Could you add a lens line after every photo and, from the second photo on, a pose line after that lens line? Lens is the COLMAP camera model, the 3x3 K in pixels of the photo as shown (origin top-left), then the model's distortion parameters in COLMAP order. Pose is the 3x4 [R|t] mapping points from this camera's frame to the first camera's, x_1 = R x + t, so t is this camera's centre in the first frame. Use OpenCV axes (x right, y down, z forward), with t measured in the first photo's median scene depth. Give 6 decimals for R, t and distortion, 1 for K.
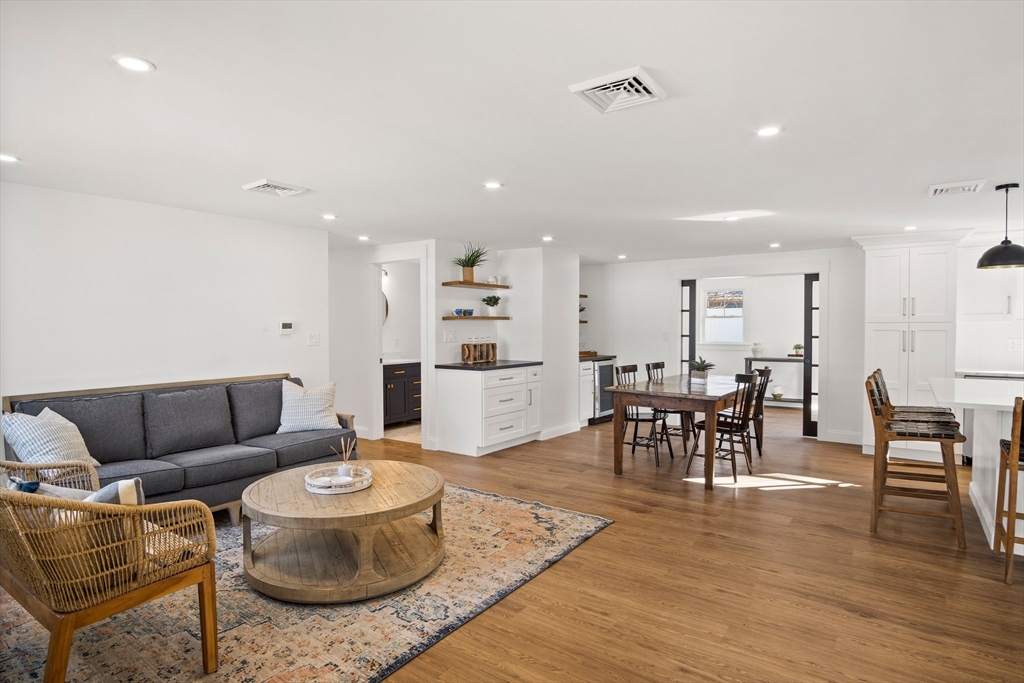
lens RADIAL K [[552.6, 0, 512.7], [0, 552.6, 345.4], [0, 0, 1]] dist [-0.025410, 0.001626]
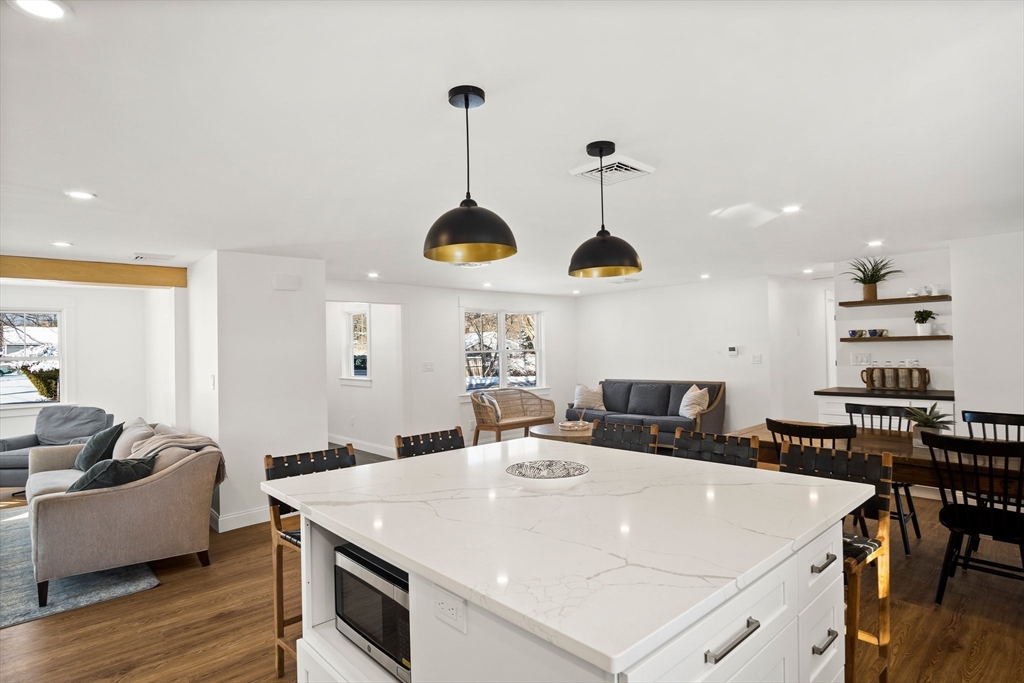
lens RADIAL K [[551.5, 0, 510.6], [0, 551.5, 332.3], [0, 0, 1]] dist [-0.027026, 0.002272]
pose [[-0.209076, -0.019907, -0.977697, 1.028563], [-0.007290, 0.999797, -0.018798, -0.044339], [0.977872, 0.003197, -0.209178, 0.672100]]
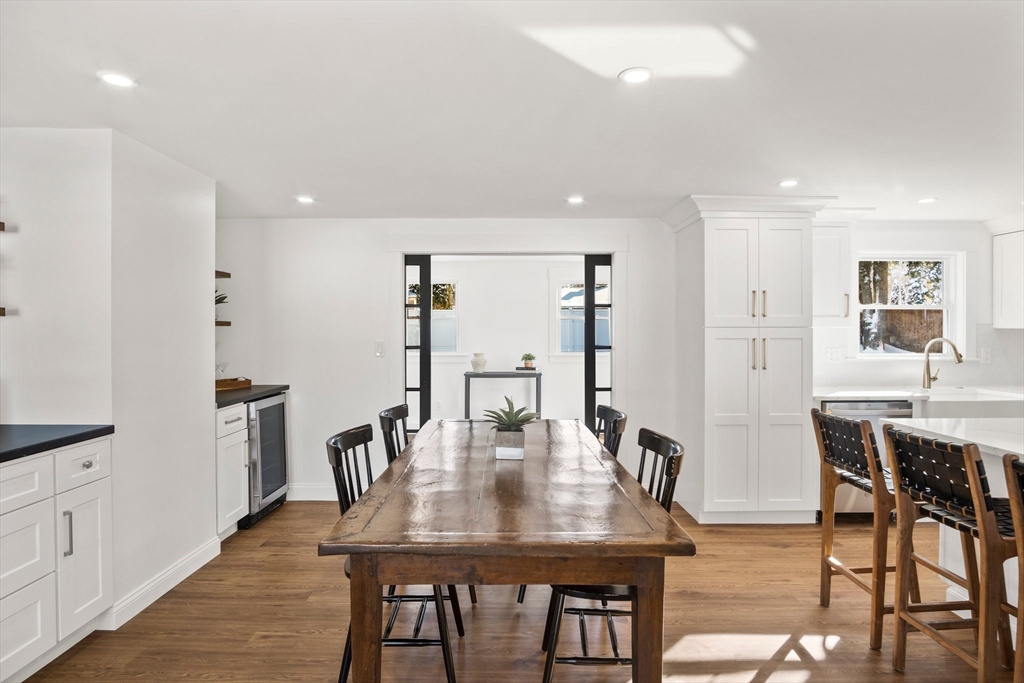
lens RADIAL K [[557.4, 0, 509.9], [0, 557.4, 328.5], [0, 0, 1]] dist [-0.026823, 0.000854]
pose [[0.814706, 0.001828, 0.579871, 0.066750], [0.018386, 0.999411, -0.028982, -0.025734], [-0.579583, 0.034273, 0.814192, 0.612108]]
